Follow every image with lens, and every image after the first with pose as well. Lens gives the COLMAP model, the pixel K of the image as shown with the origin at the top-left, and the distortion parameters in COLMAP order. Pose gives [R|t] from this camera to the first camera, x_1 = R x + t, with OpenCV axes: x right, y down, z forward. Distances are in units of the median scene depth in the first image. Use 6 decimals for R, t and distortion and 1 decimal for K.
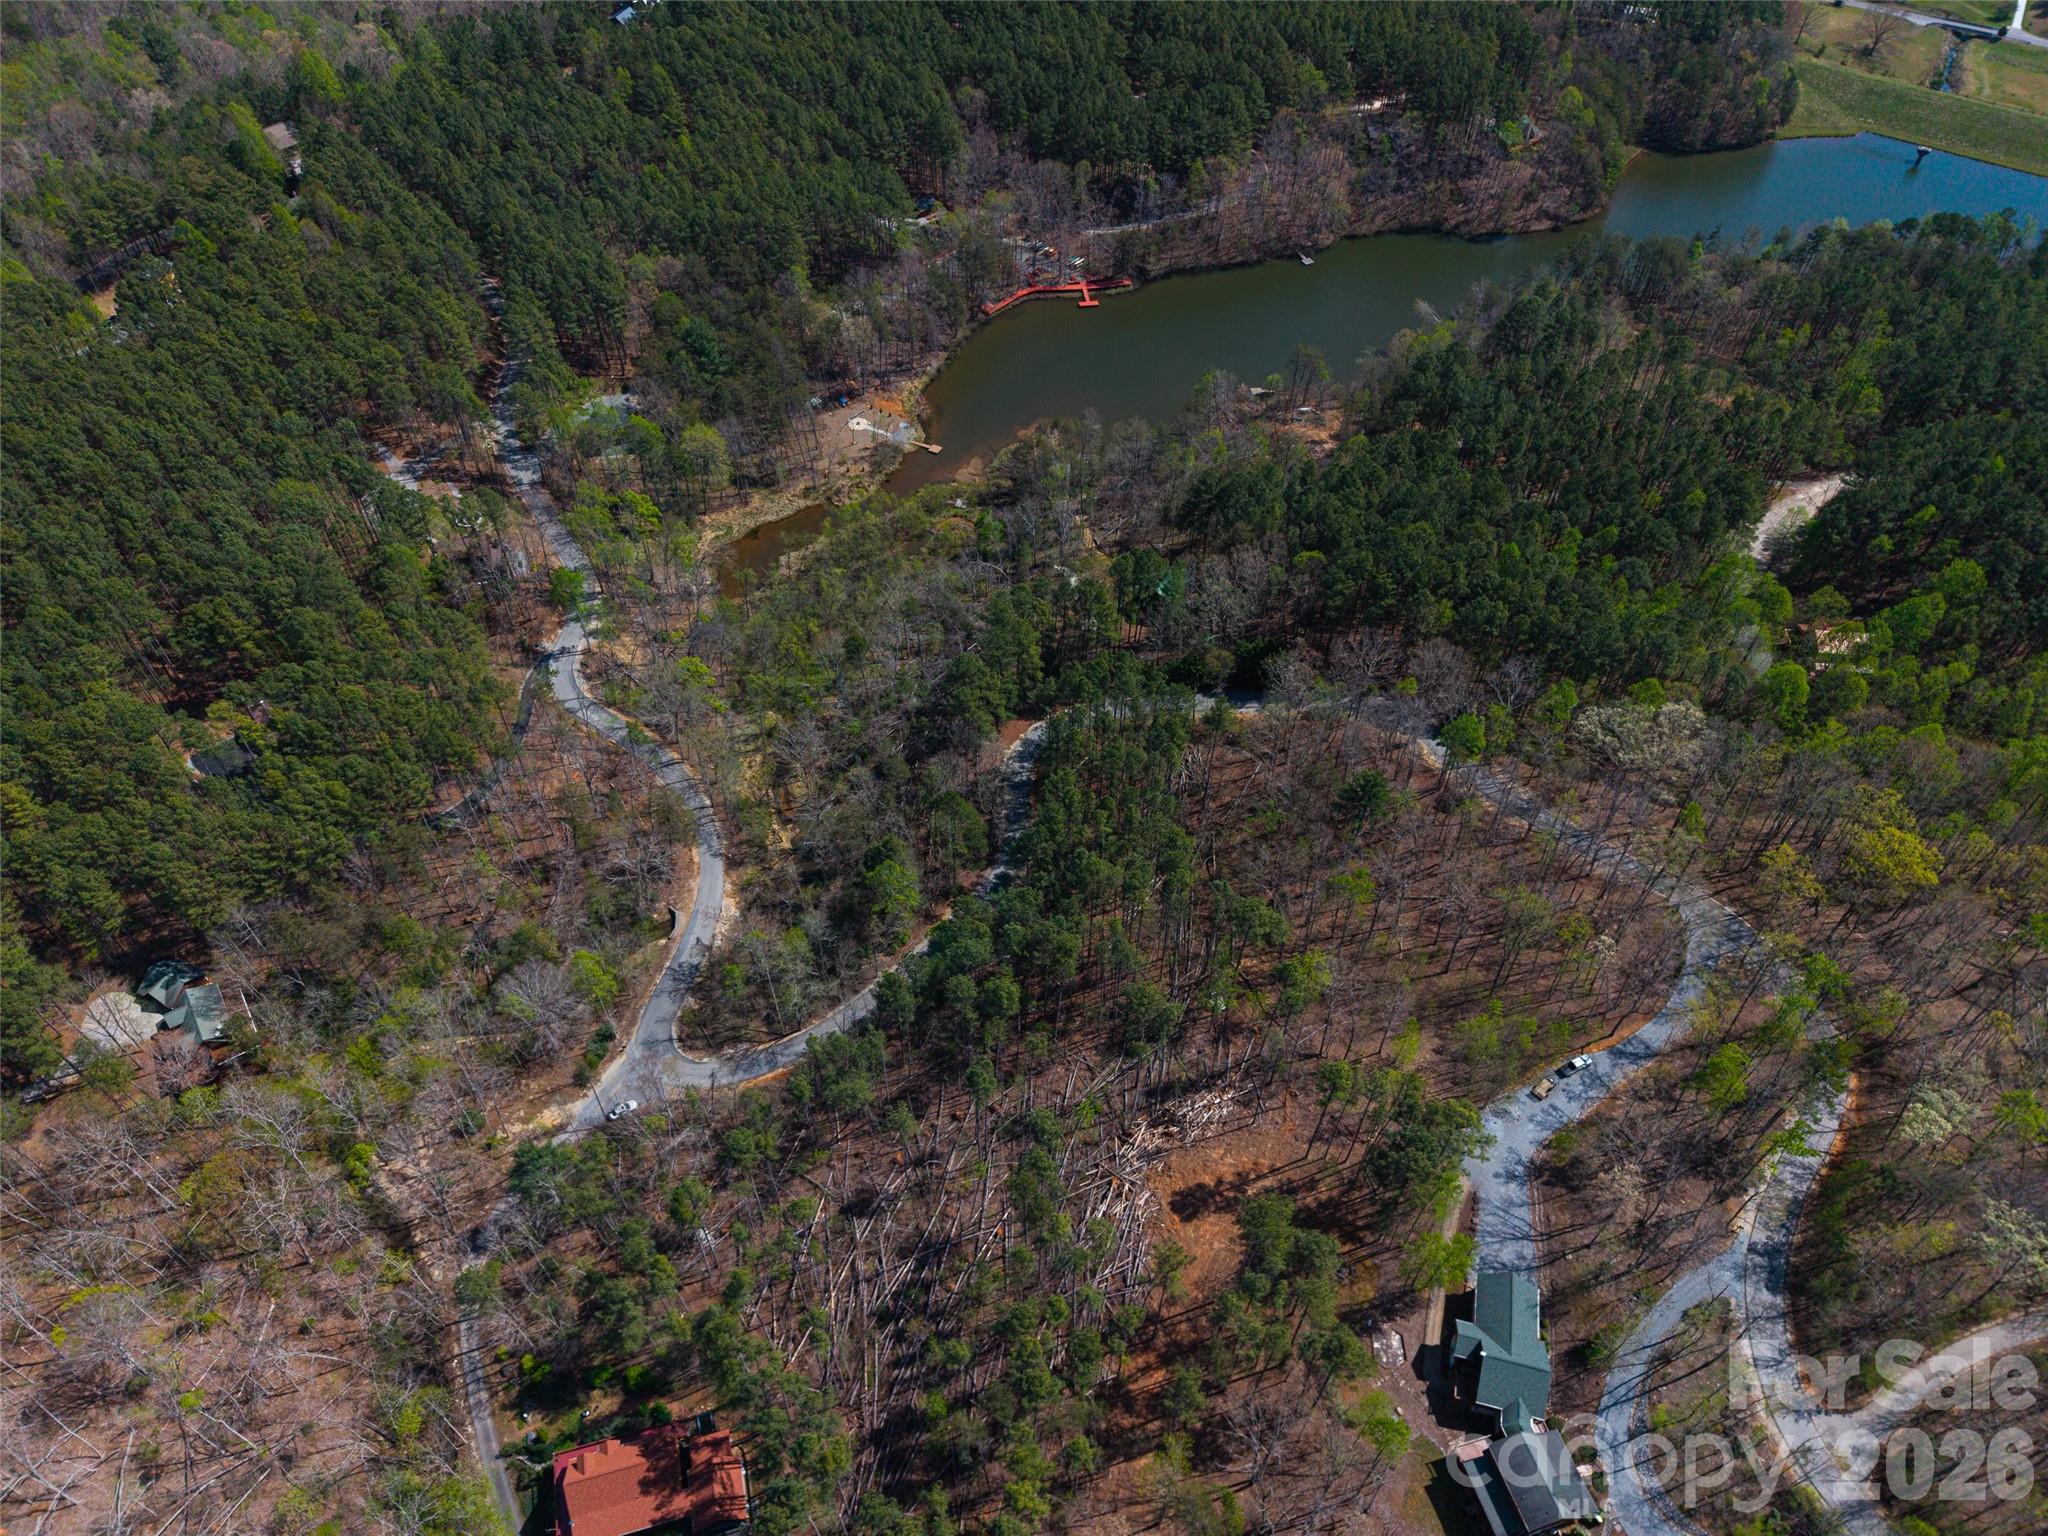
lens RADIAL K [[1370.9, 0, 1026.9], [0, 1370.9, 766.9], [0, 0, 1]] dist [0.006454, -0.002431]
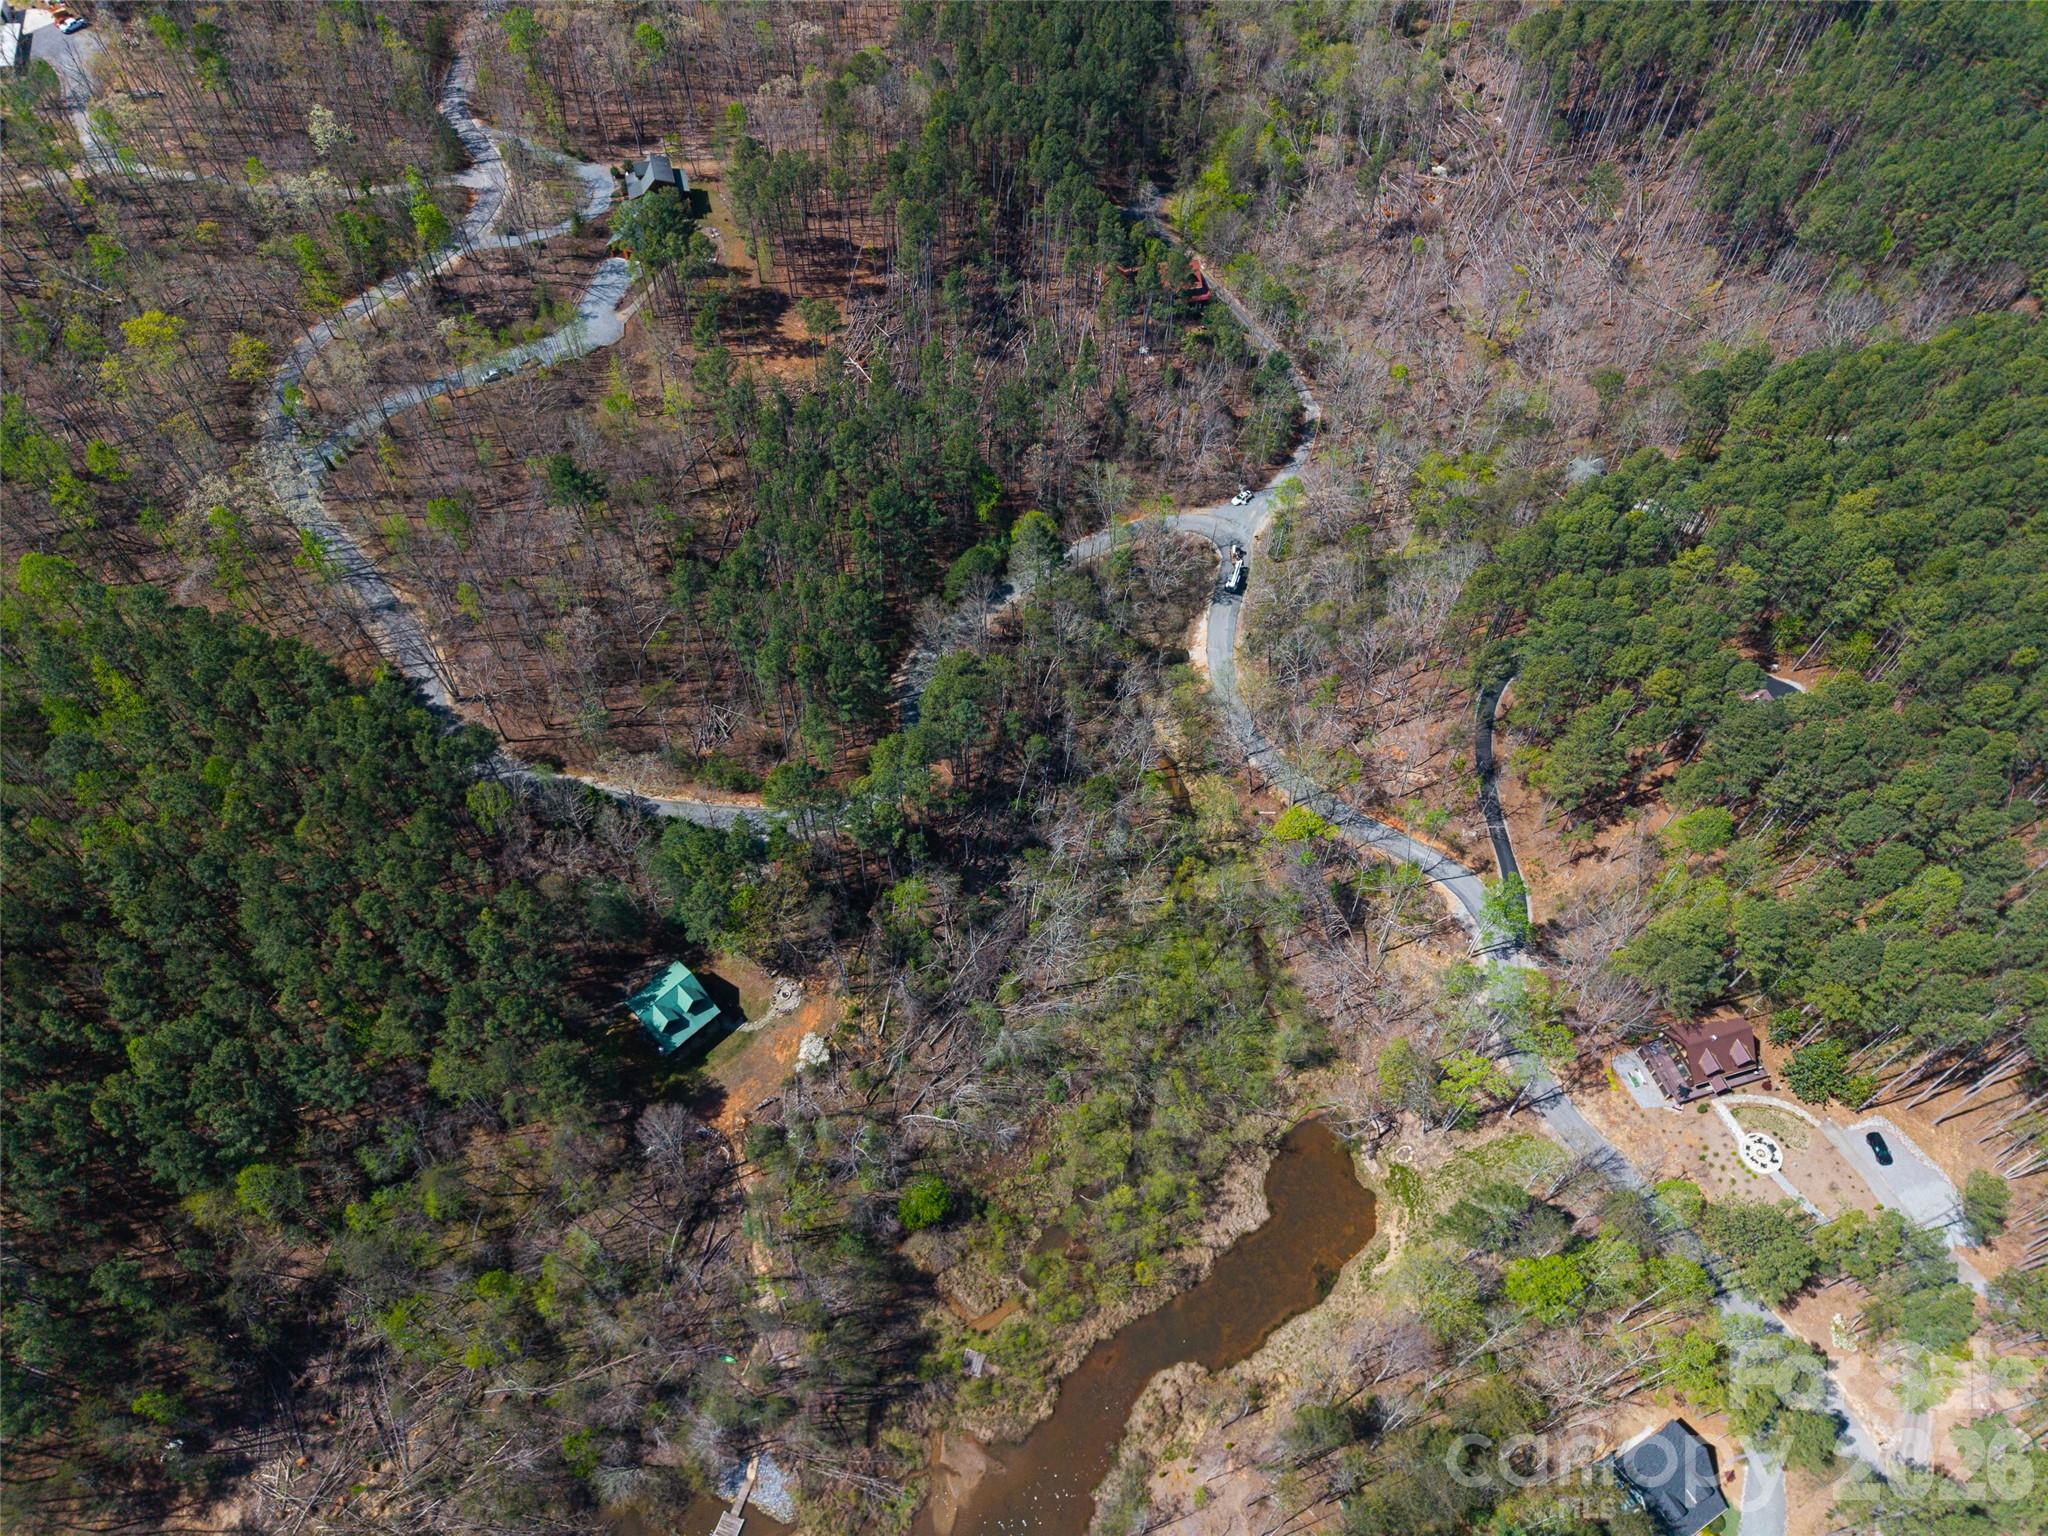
lens RADIAL K [[1370.9, 0, 1026.9], [0, 1370.9, 766.9], [0, 0, 1]] dist [0.006454, -0.002431]
pose [[-0.999601, -0.023729, -0.015312, -0.079658], [-0.009858, -0.214901, 0.976586, -0.991154], [-0.026464, 0.976348, 0.214581, 0.934362]]
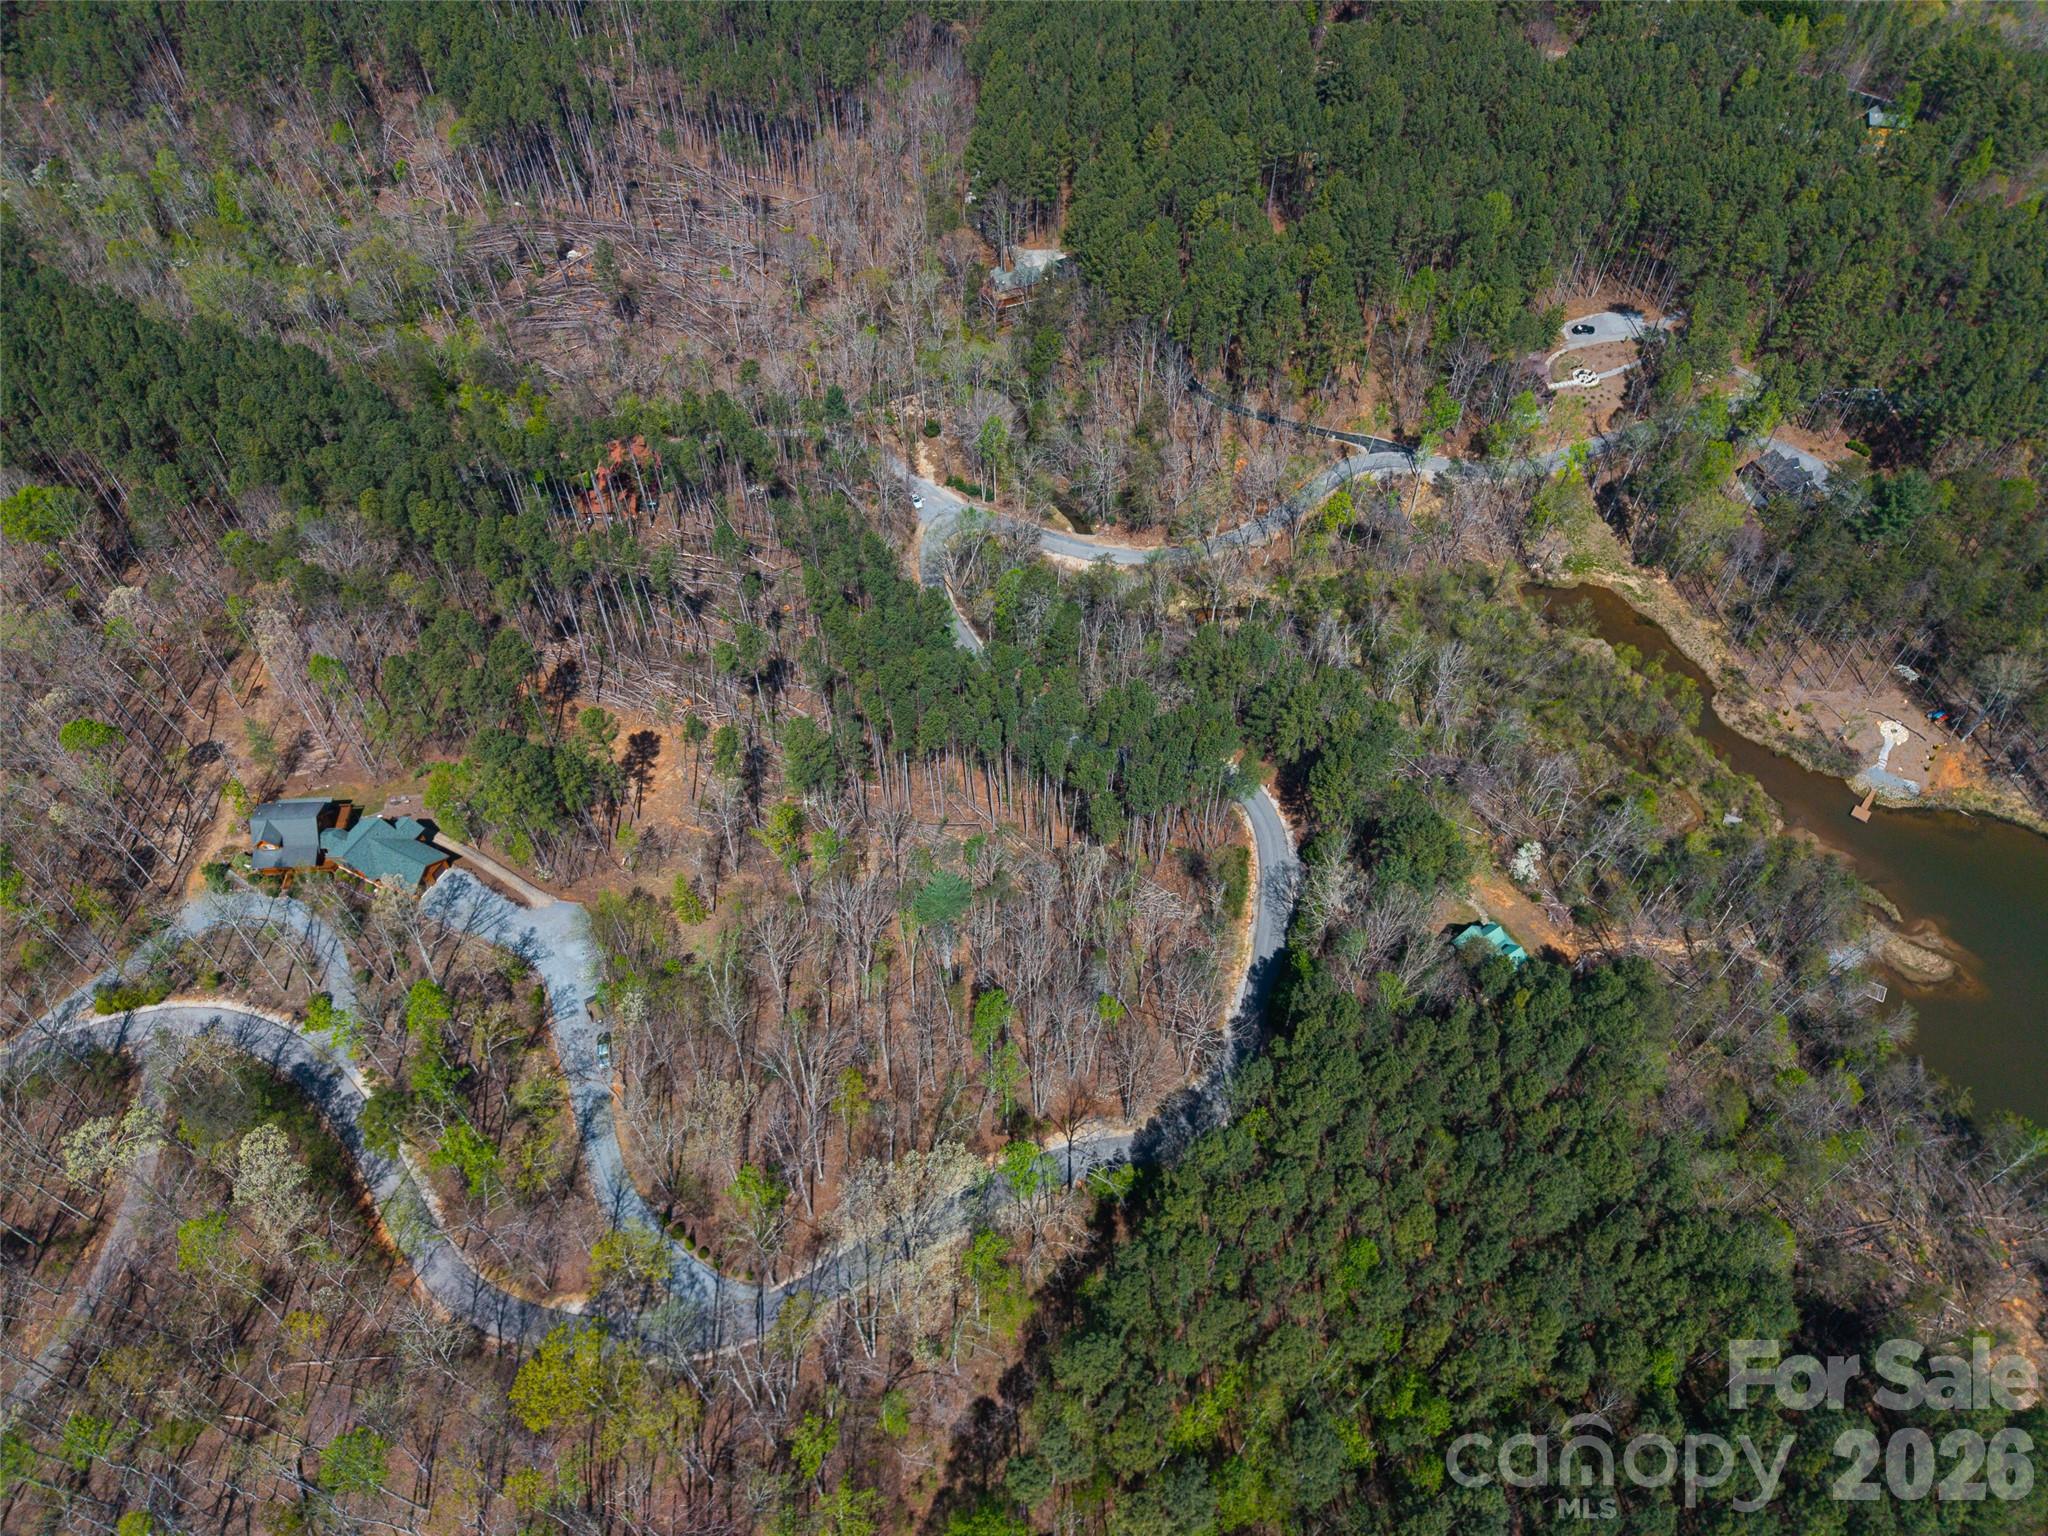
lens RADIAL K [[1370.9, 0, 1026.9], [0, 1370.9, 766.9], [0, 0, 1]] dist [0.006454, -0.002431]
pose [[-0.205506, 0.764345, -0.611183, 0.667939], [-0.731417, 0.294977, 0.614832, -0.548522], [0.650228, 0.573381, 0.498435, 0.531171]]
